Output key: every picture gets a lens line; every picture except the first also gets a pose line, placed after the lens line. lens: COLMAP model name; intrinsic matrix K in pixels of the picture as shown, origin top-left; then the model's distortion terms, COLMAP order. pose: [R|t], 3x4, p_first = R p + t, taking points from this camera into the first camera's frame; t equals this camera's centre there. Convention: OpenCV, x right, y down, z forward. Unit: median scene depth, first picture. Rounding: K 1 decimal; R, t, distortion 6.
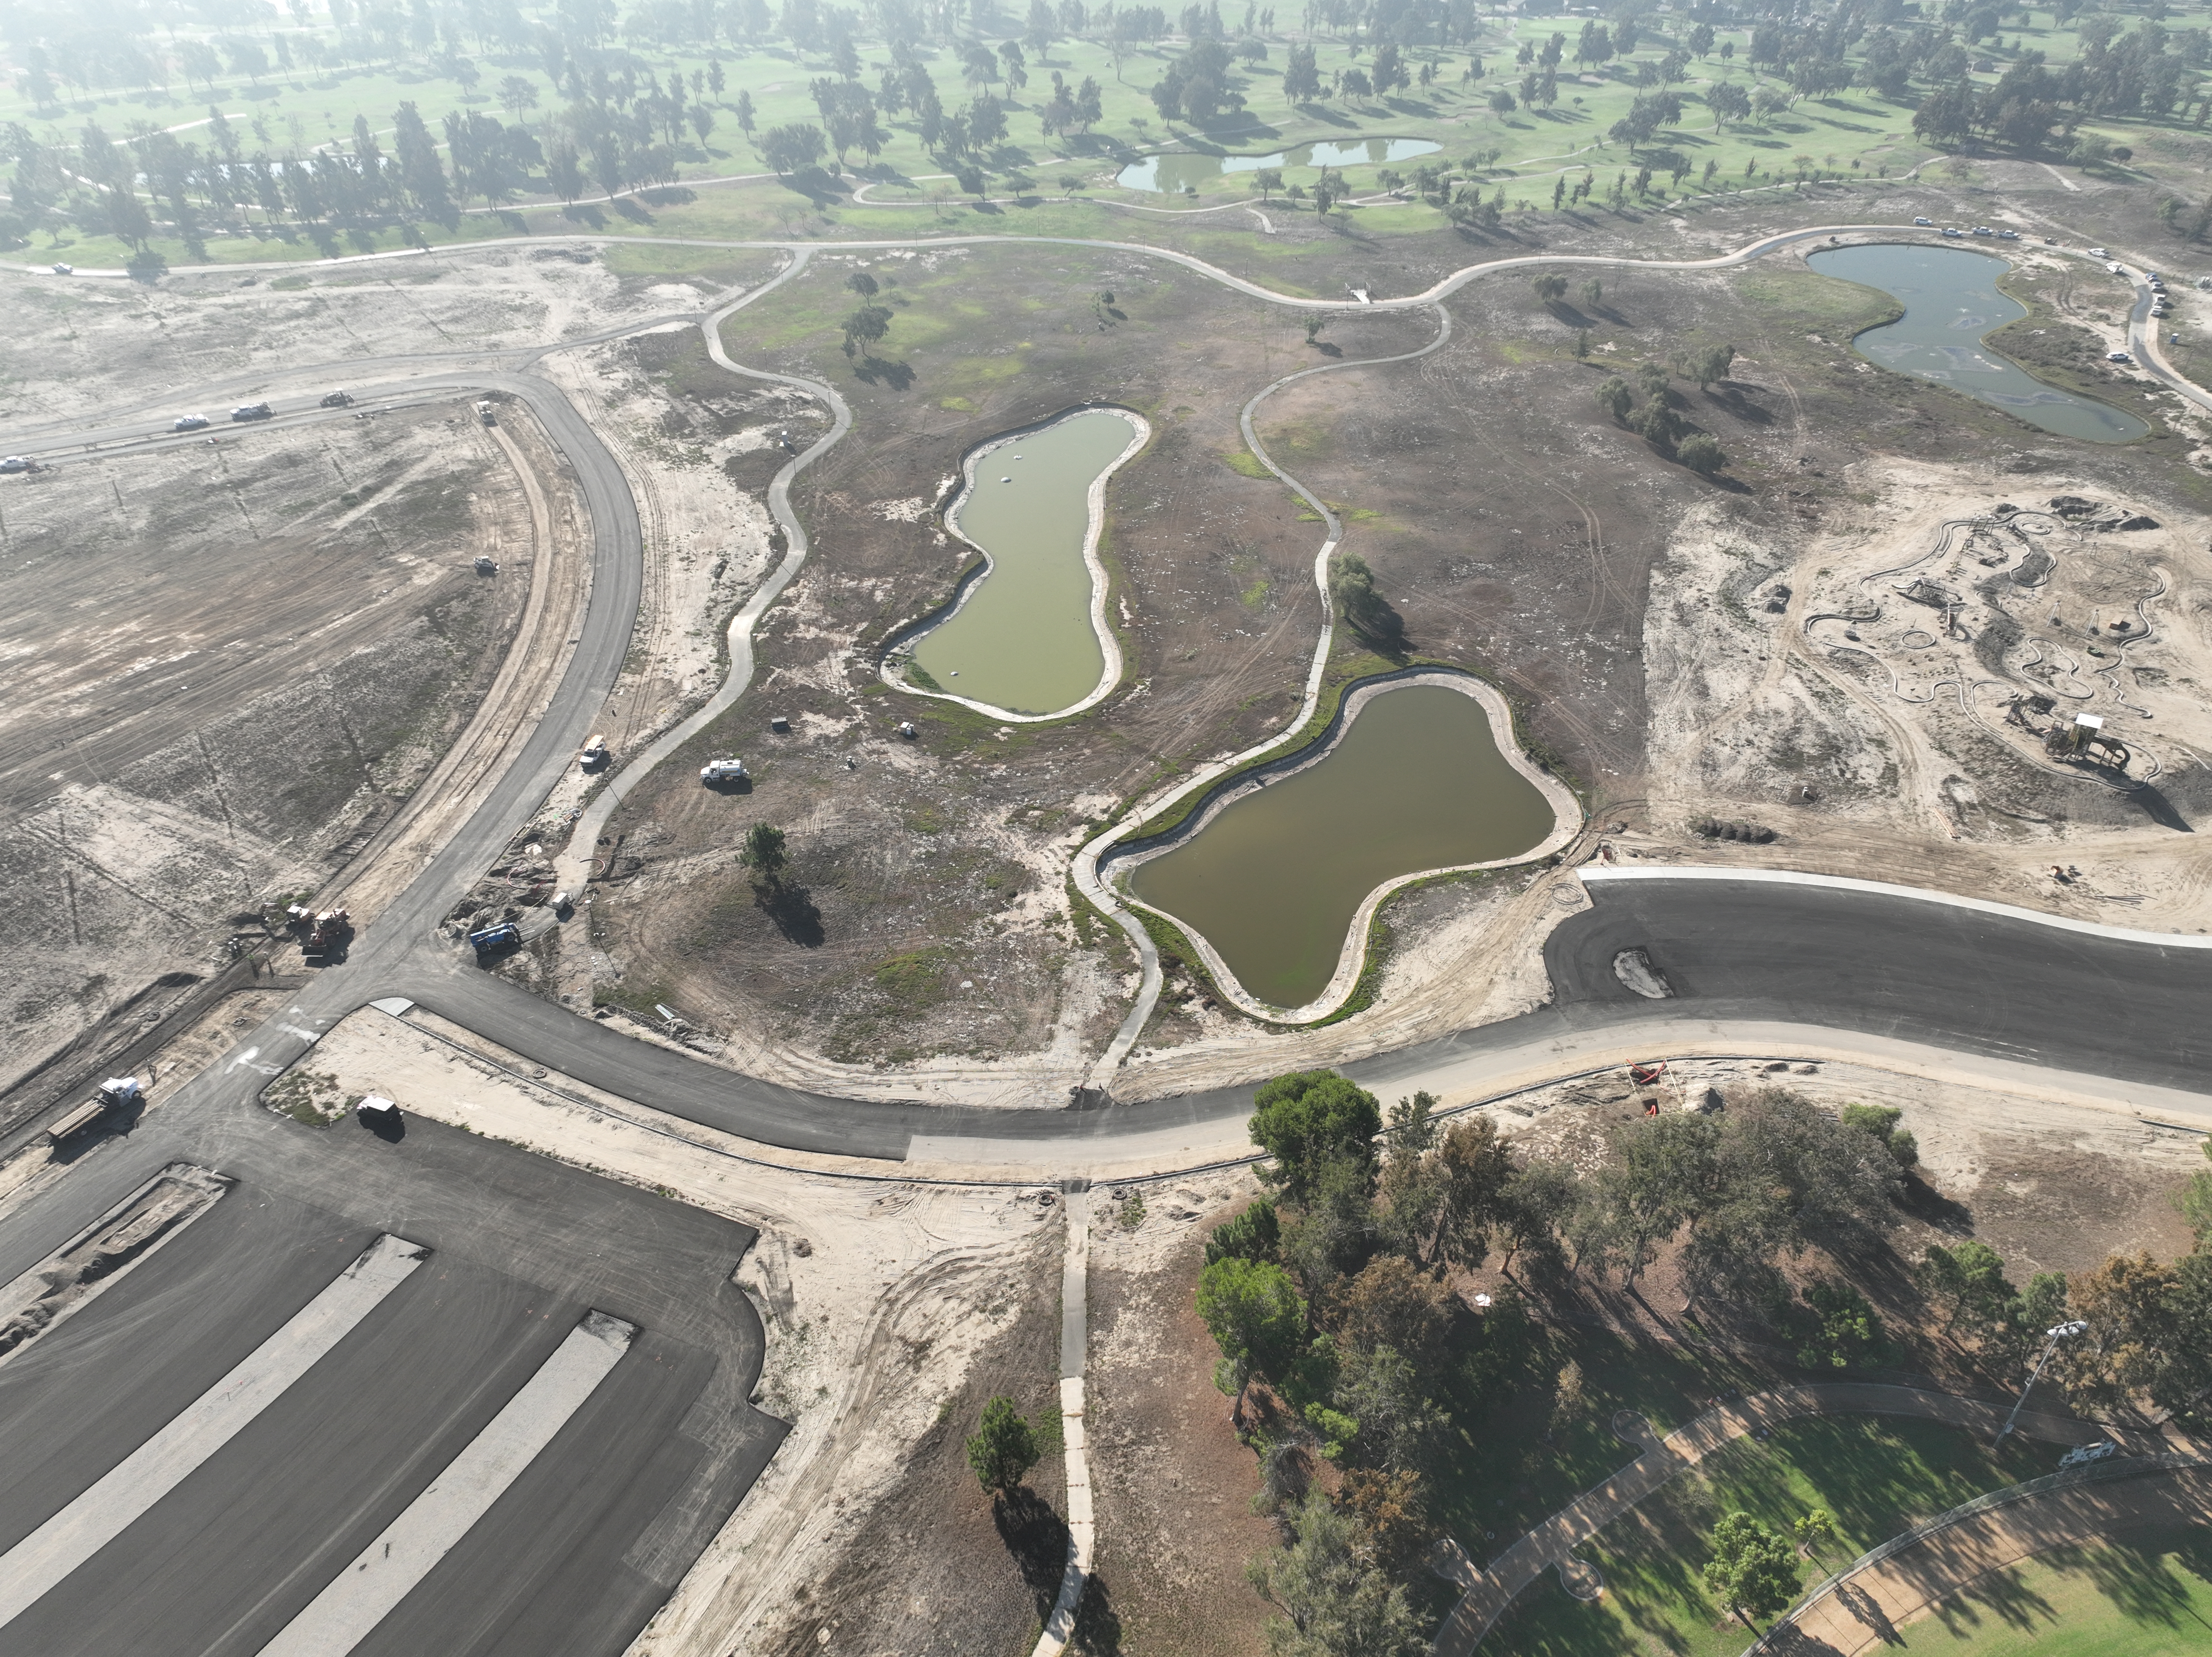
lens RADIAL K [[1546.4, 0, 1104.5], [0, 1546.4, 828.0], [0, 0, 1]] dist [-0.004443, 0.023005]
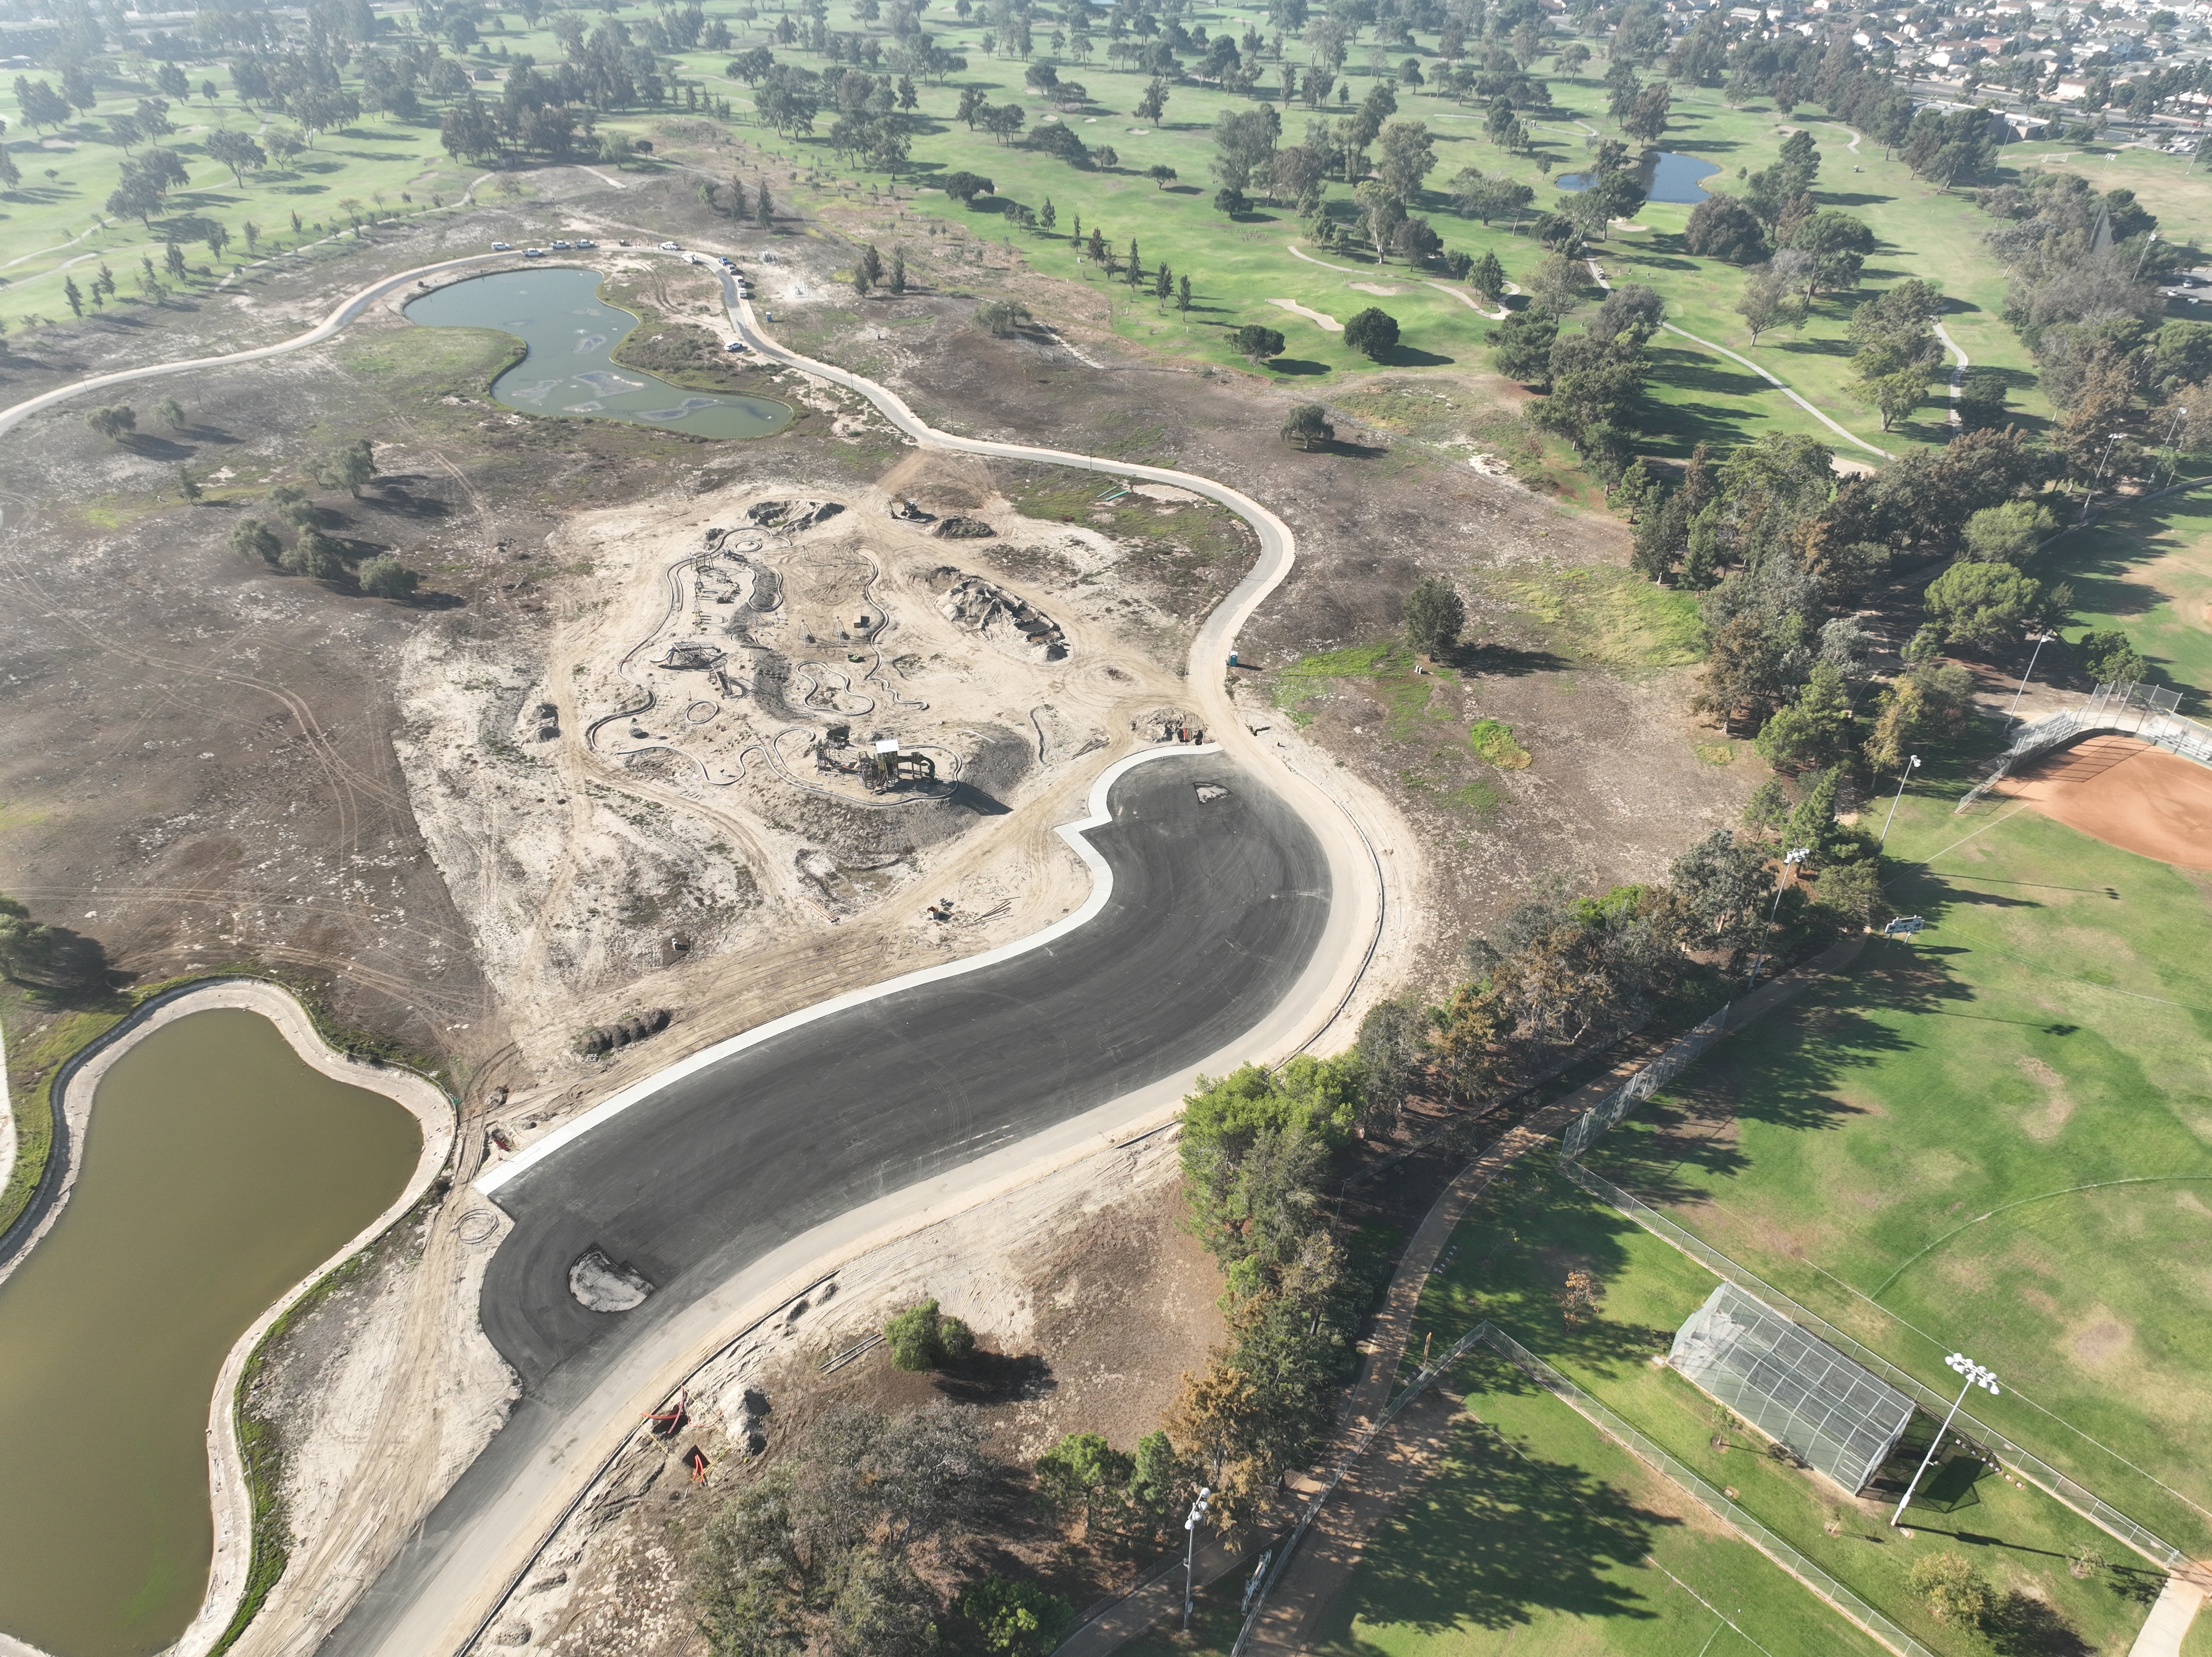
lens RADIAL K [[1546.4, 0, 1106.1], [0, 1546.4, 839.7], [0, 0, 1]] dist [-0.004443, 0.023005]
pose [[0.683985, -0.425952, 0.592224, 0.106364], [0.423572, 0.892852, 0.152976, -0.089791], [-0.593929, 0.146216, 0.791119, 0.128824]]
